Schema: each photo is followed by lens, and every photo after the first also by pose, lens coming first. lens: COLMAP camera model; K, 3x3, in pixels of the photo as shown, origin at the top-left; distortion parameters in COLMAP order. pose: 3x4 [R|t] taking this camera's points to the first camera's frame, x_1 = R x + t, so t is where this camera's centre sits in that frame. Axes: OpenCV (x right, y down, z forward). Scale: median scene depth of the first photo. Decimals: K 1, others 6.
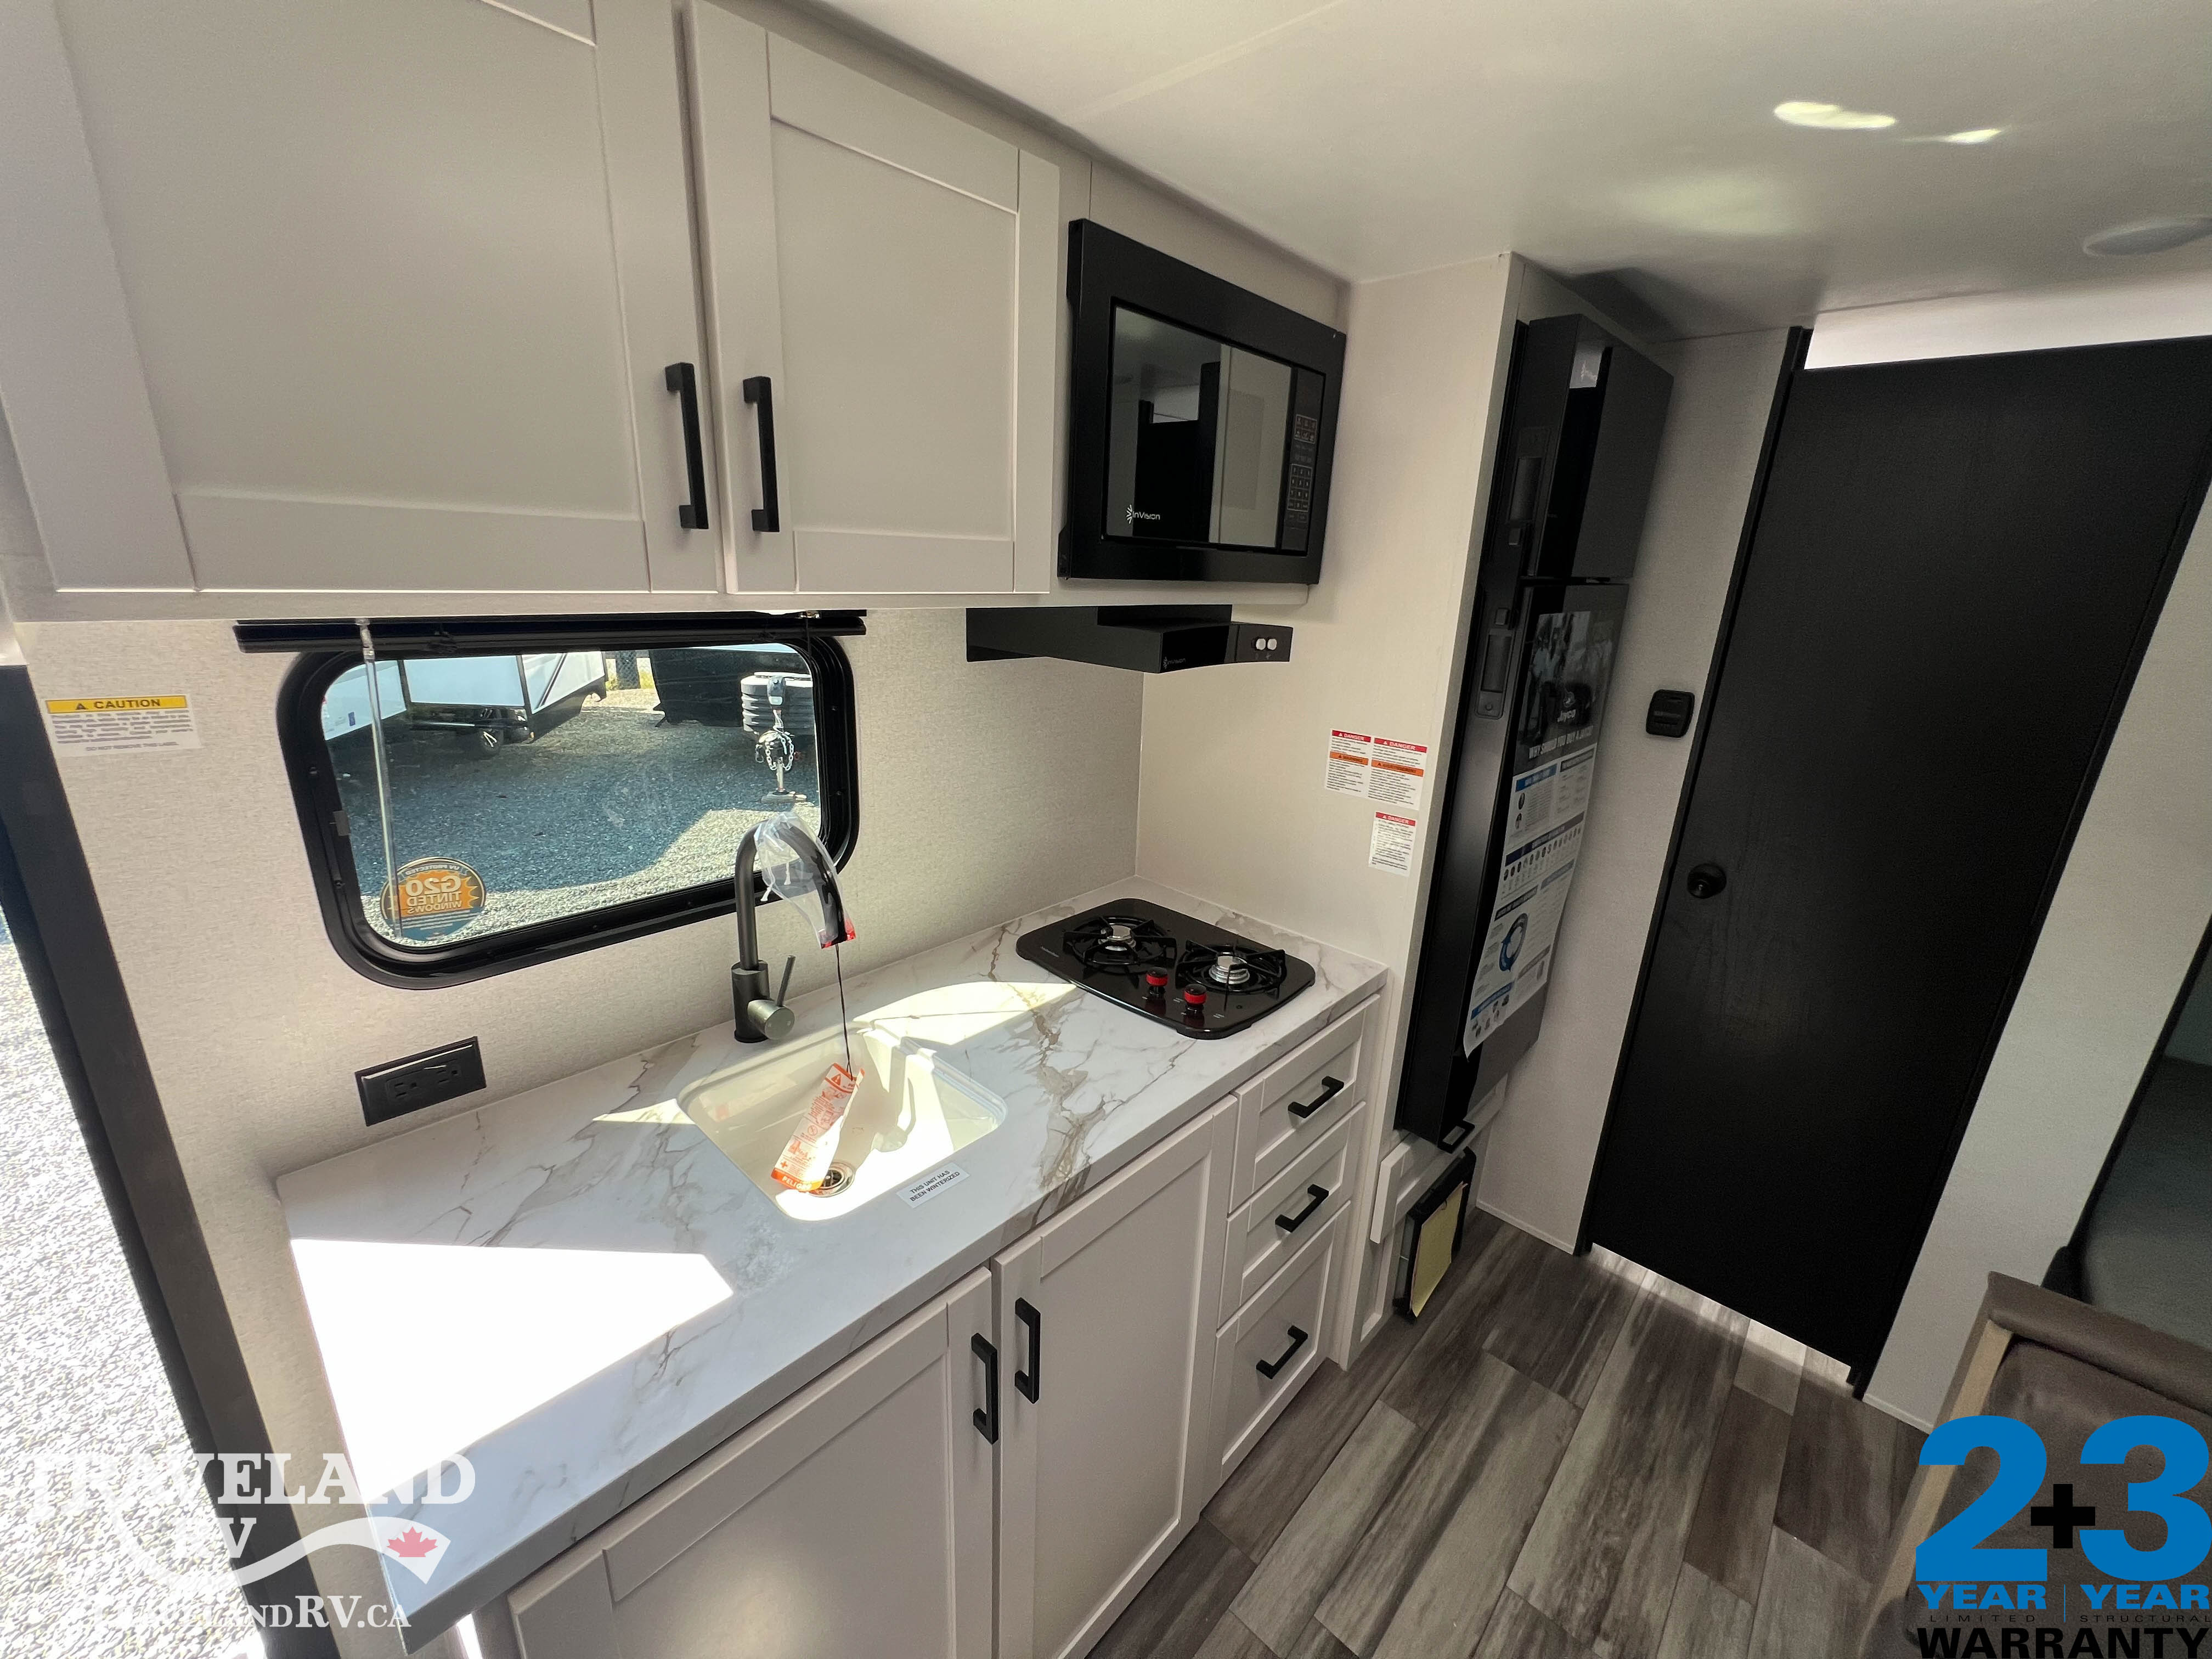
lens RADIAL K [[886.3, 0, 1106.1], [0, 886.3, 829.6], [0, 0, 1]] dist [-0.003221, 0.000890]
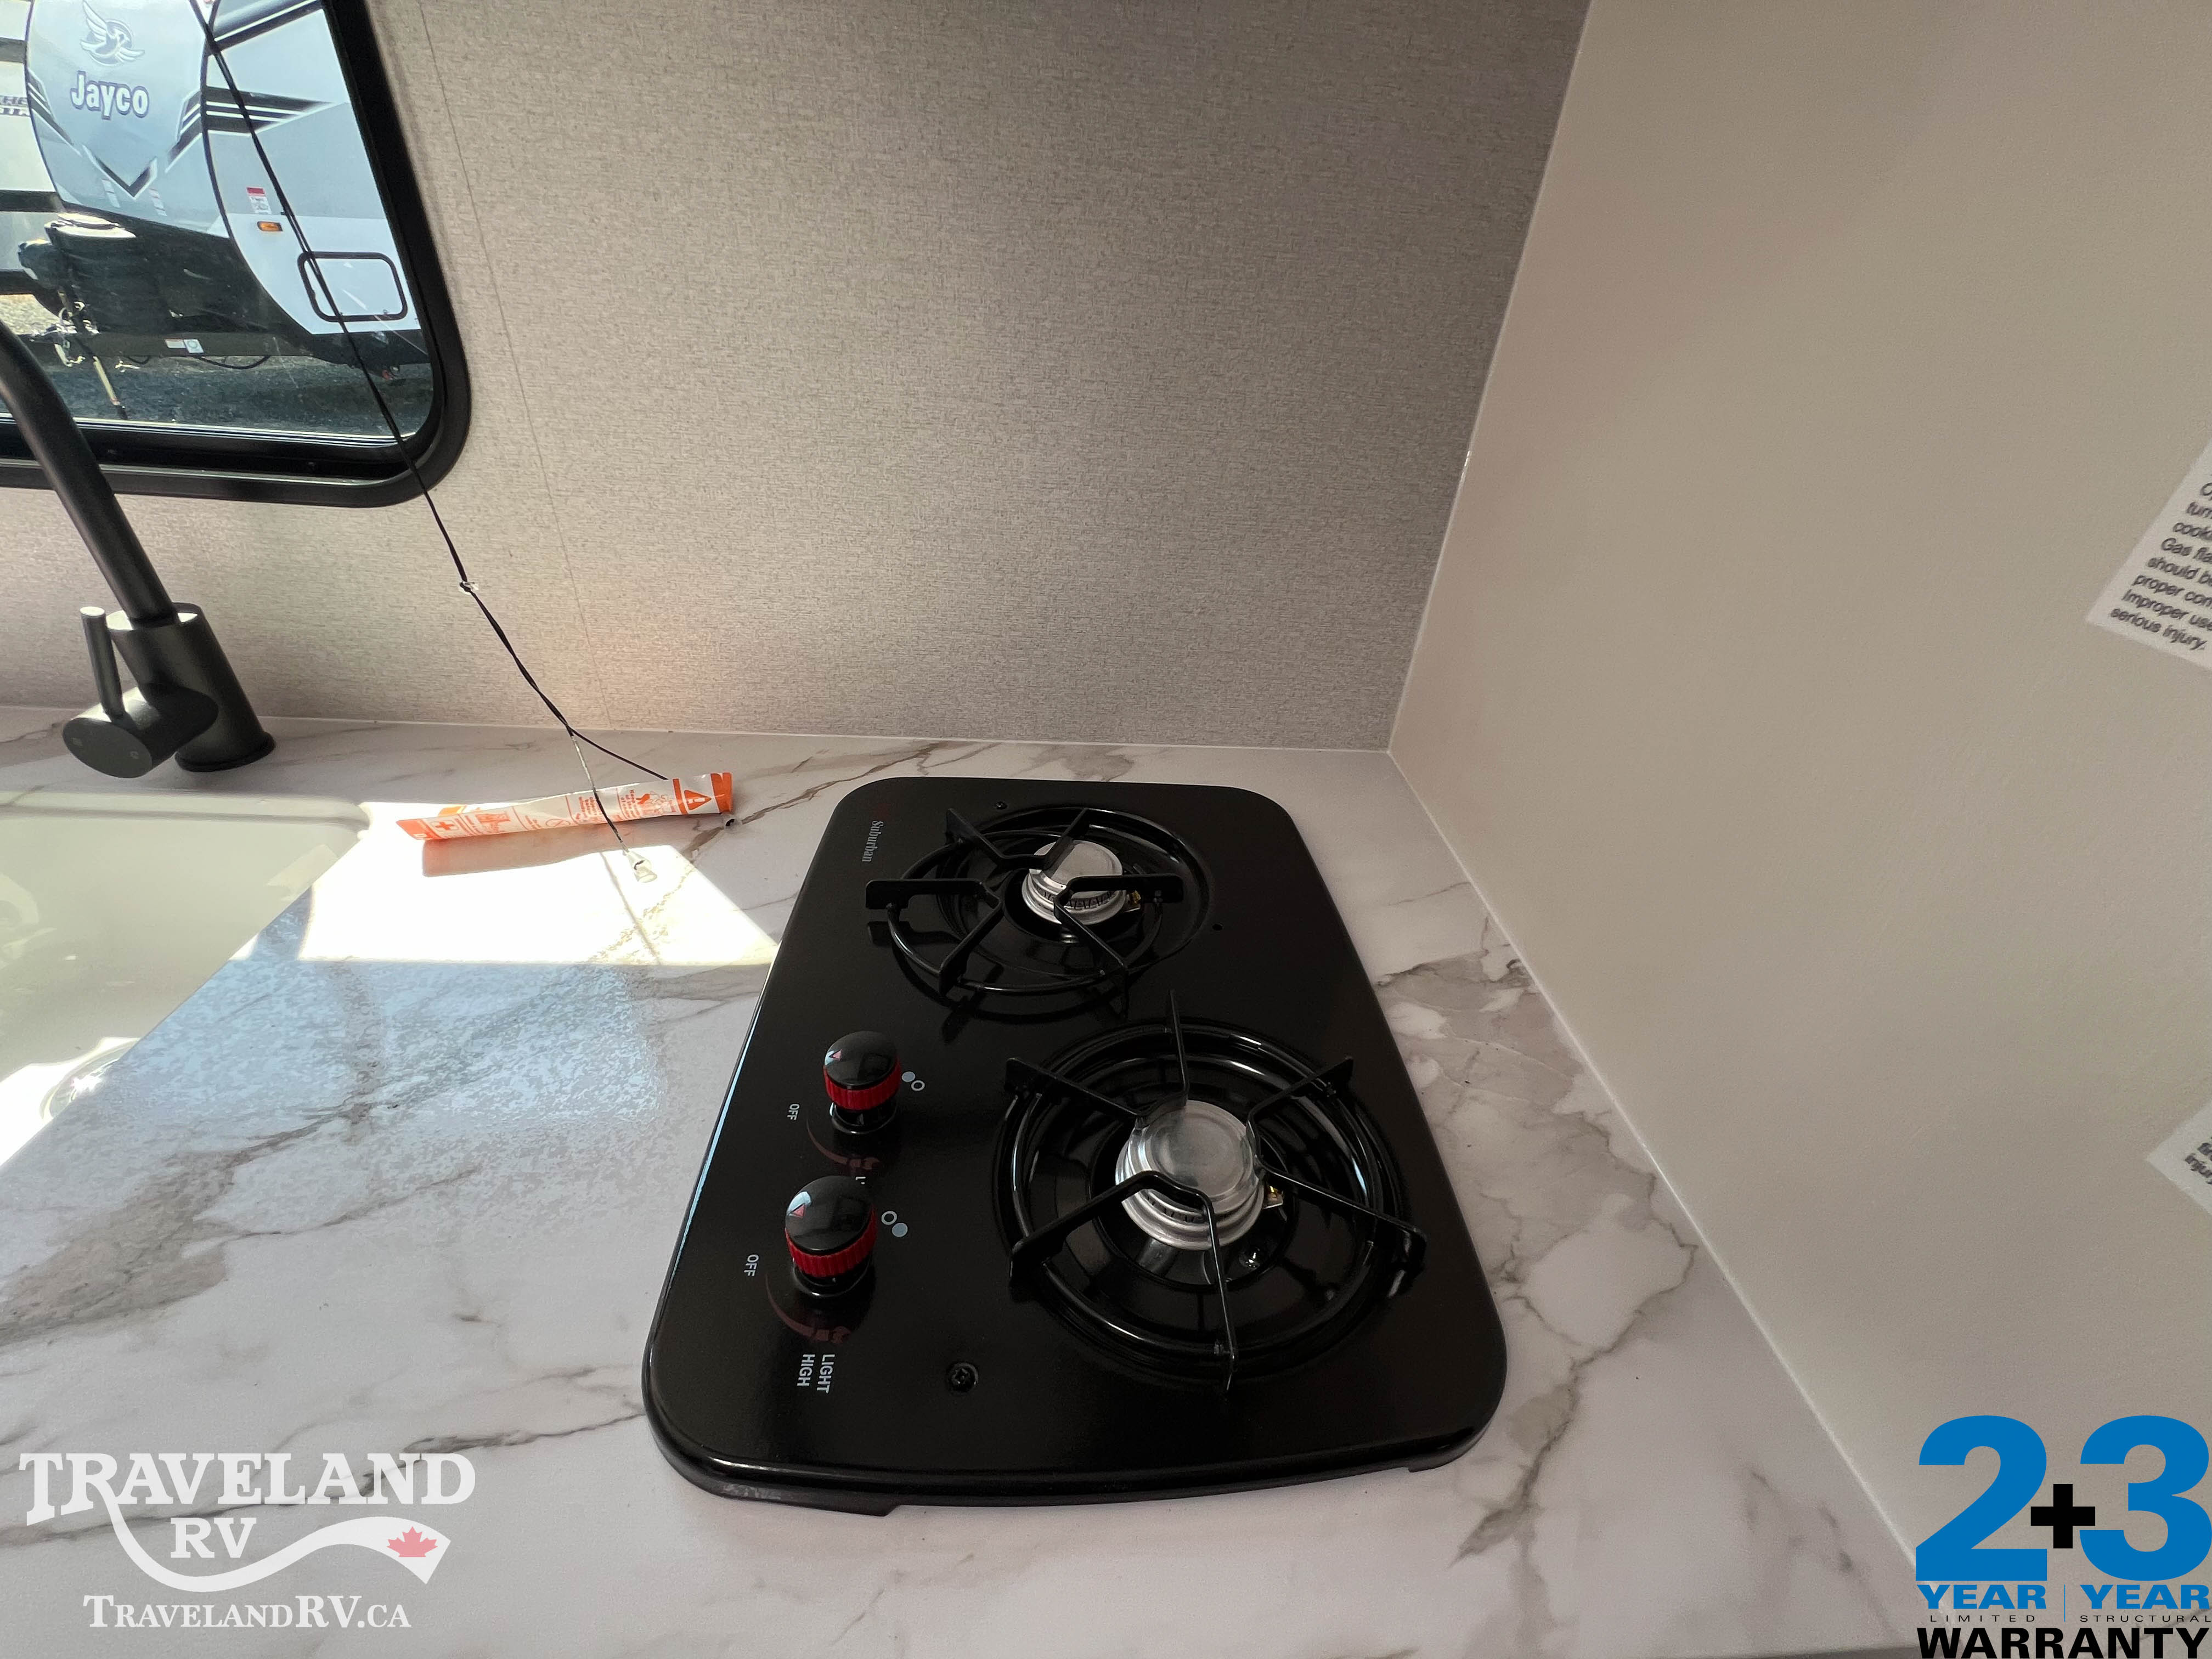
lens RADIAL K [[890.4, 0, 1105.3], [0, 890.4, 827.2], [0, 0, 1]] dist [-0.001854, 0.000288]
pose [[0.726315, 0.396710, -0.561327, 0.247644], [-0.250549, 0.913253, 0.321238, -0.020218], [0.640072, -0.092680, 0.762705, 0.835397]]
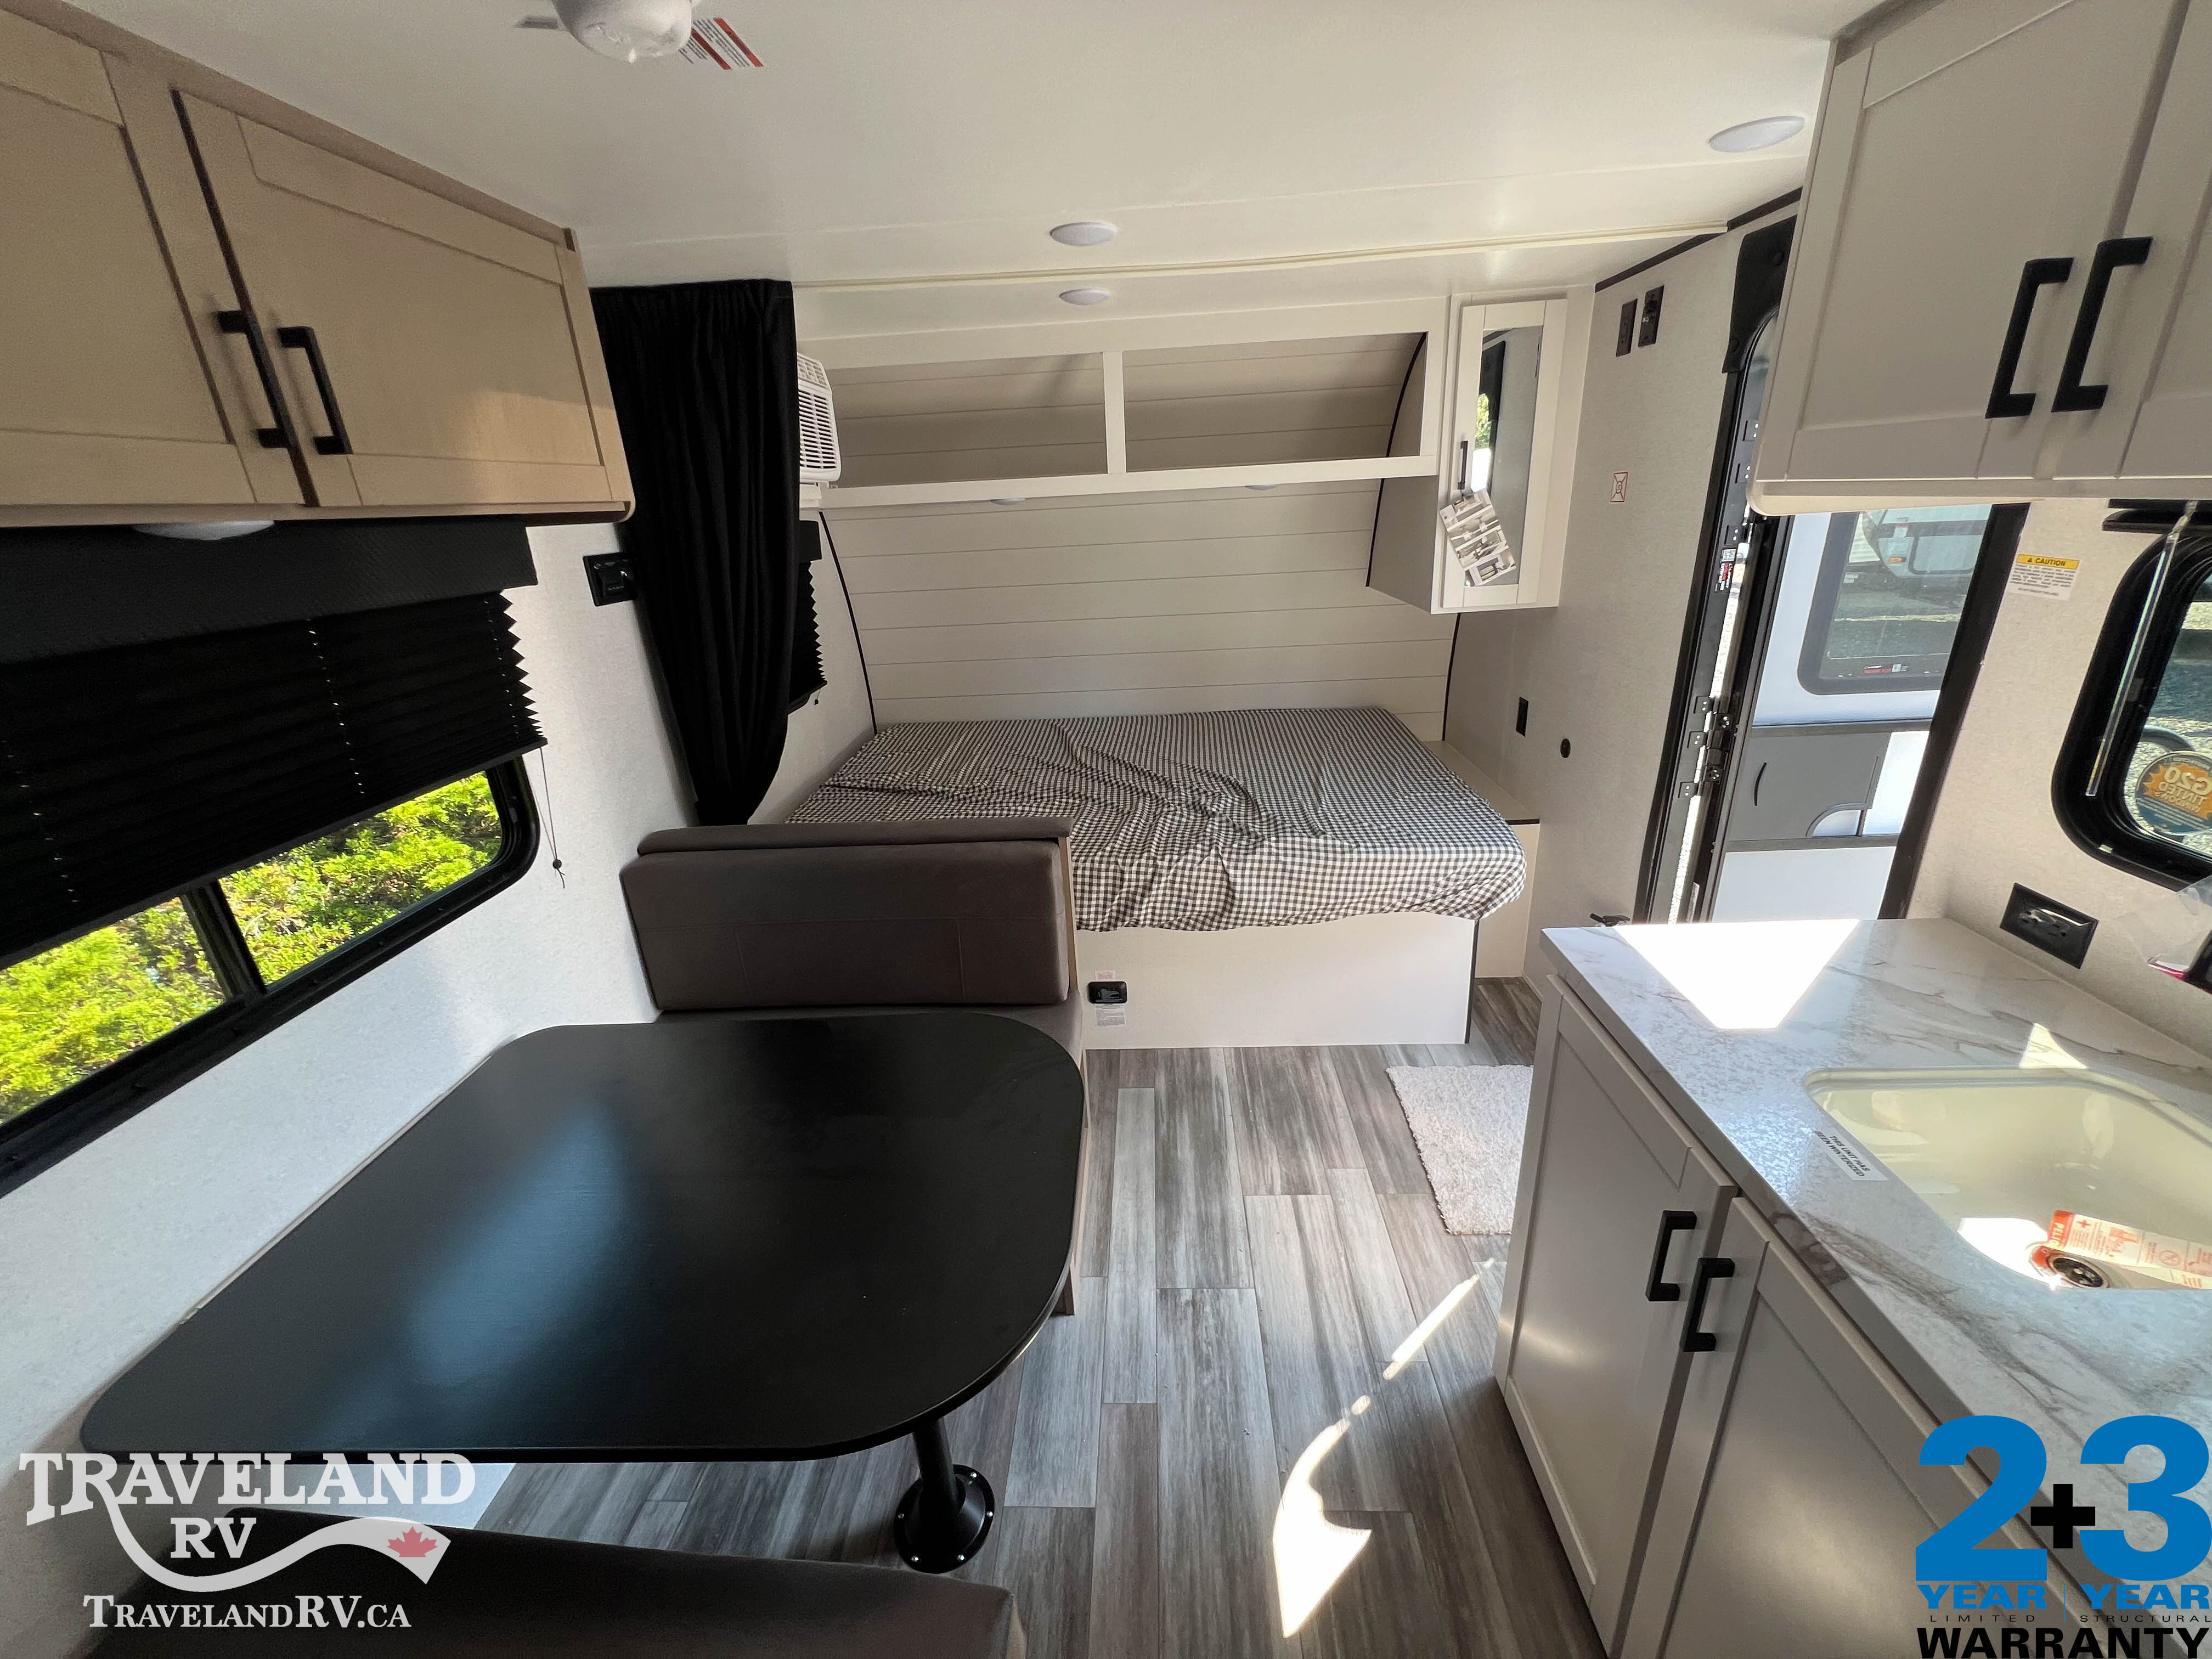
lens RADIAL K [[886.3, 0, 1105.2], [0, 886.3, 829.1], [0, 0, 1]] dist [-0.003221, 0.000890]
pose [[-0.763812, 0.230197, -0.602993, 0.595905], [-0.168577, 0.830659, 0.530648, -0.160529], [0.623035, 0.506966, -0.595661, 0.624829]]
